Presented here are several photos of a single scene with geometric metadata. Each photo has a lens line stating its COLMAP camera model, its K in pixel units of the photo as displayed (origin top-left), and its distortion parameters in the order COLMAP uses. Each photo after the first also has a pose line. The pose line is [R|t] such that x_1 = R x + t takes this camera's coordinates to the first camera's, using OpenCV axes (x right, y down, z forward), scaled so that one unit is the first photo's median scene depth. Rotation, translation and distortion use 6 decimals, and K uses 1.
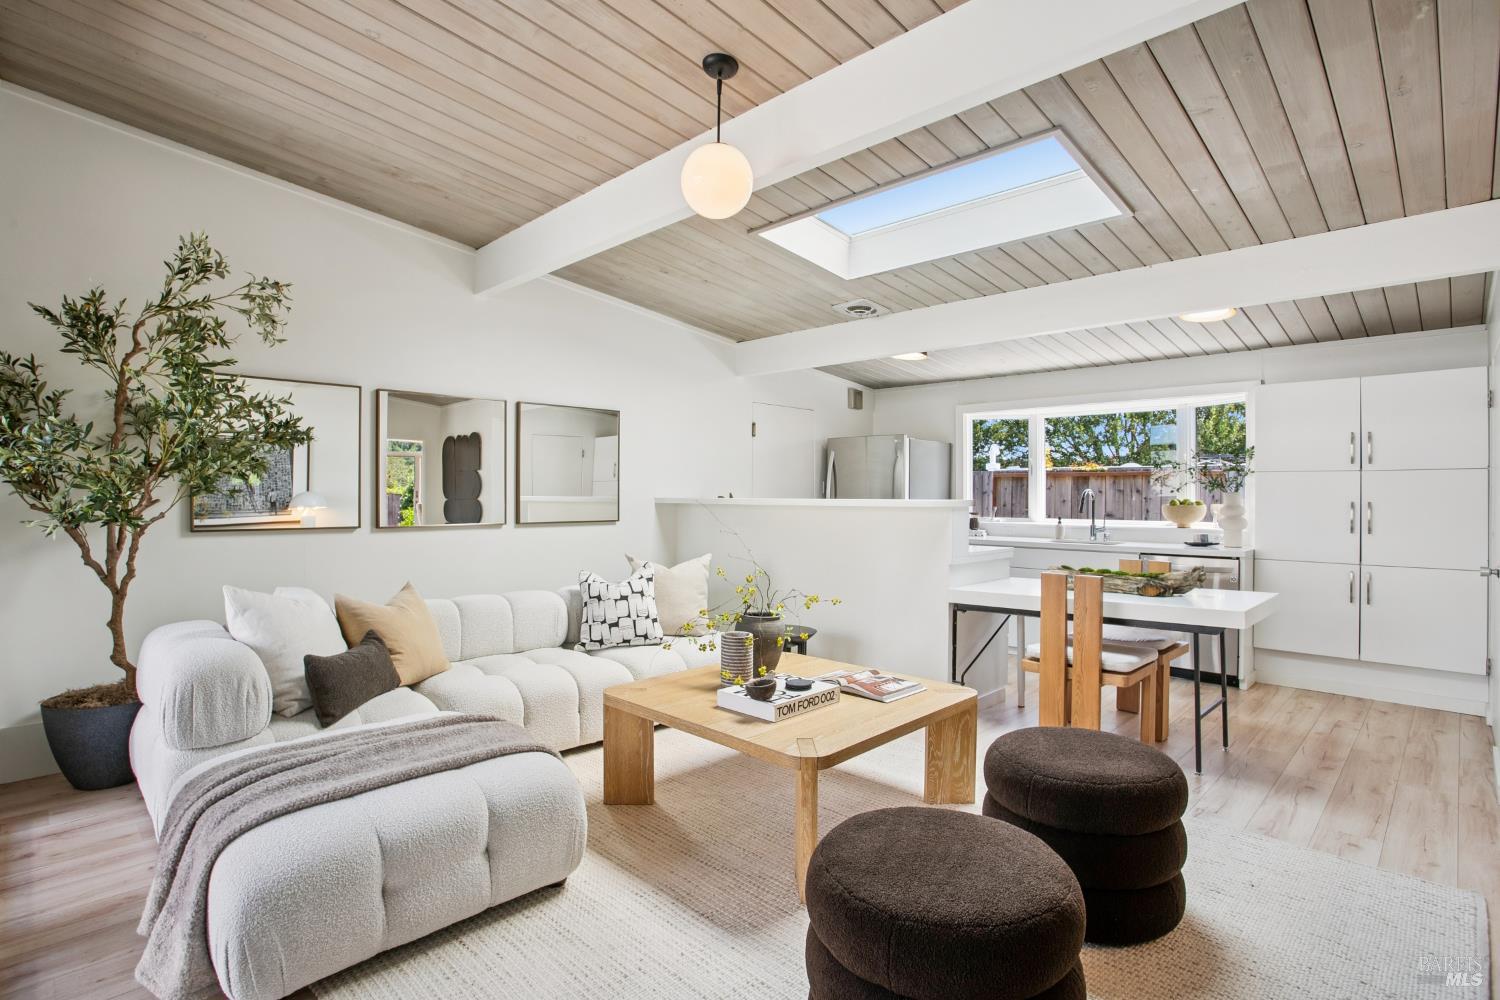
lens RADIAL K [[742.0, 0, 755.9], [0, 742.0, 508.8], [0, 0, 1]] dist [-0.020992, 0.006086]
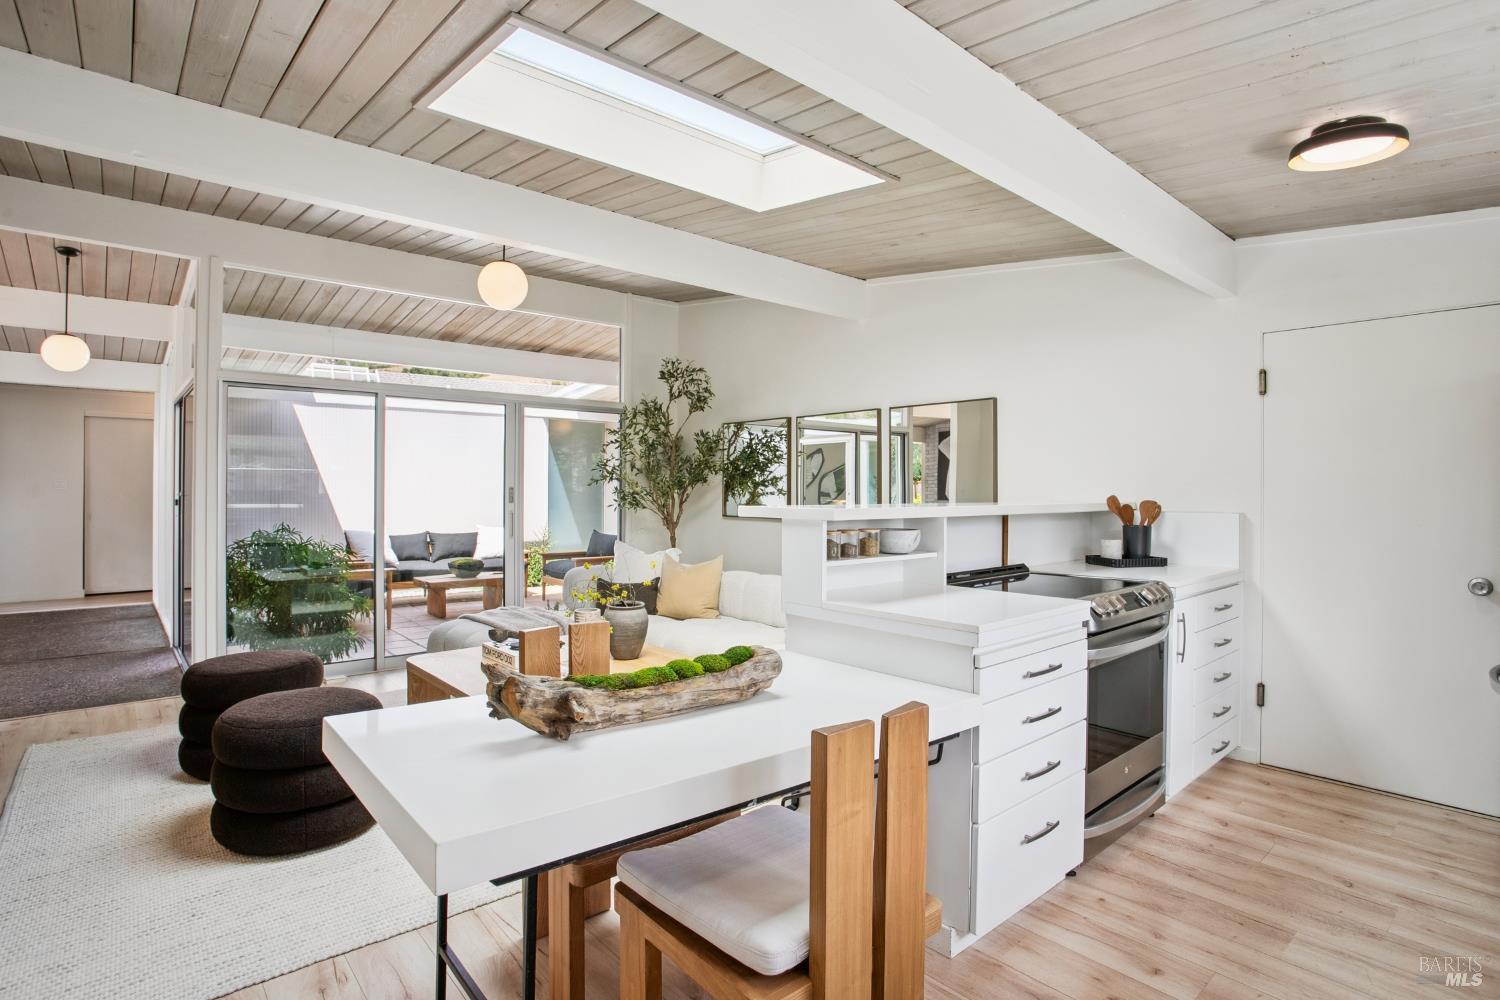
lens RADIAL K [[742.0, 0, 747.0], [0, 742.0, 488.4], [0, 0, 1]] dist [-0.020992, 0.006086]
pose [[-0.065449, 0.001261, -0.997855, 0.896048], [-0.022512, 0.999743, 0.002740, -0.030071], [0.997602, 0.022643, -0.065404, 1.017988]]
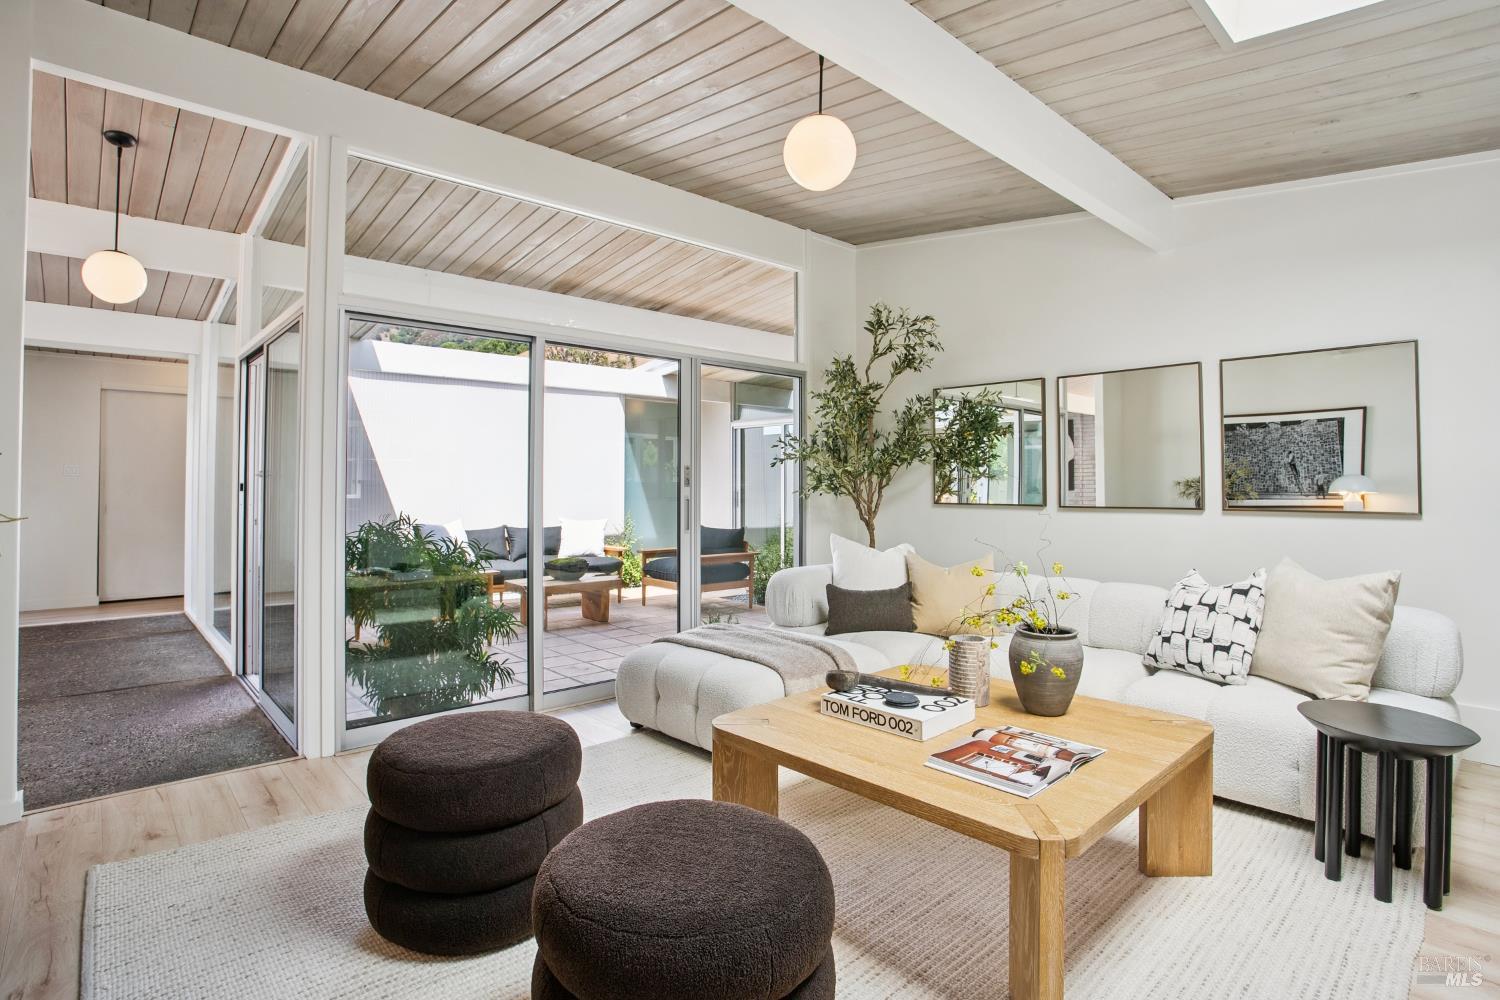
lens RADIAL K [[742.0, 0, 751.3], [0, 742.0, 471.8], [0, 0, 1]] dist [-0.020992, 0.006086]
pose [[-0.045205, -0.013141, -0.998891, 0.590340], [-0.021477, 0.999695, -0.012179, 0.001671], [0.998747, 0.020902, -0.045473, 0.600829]]
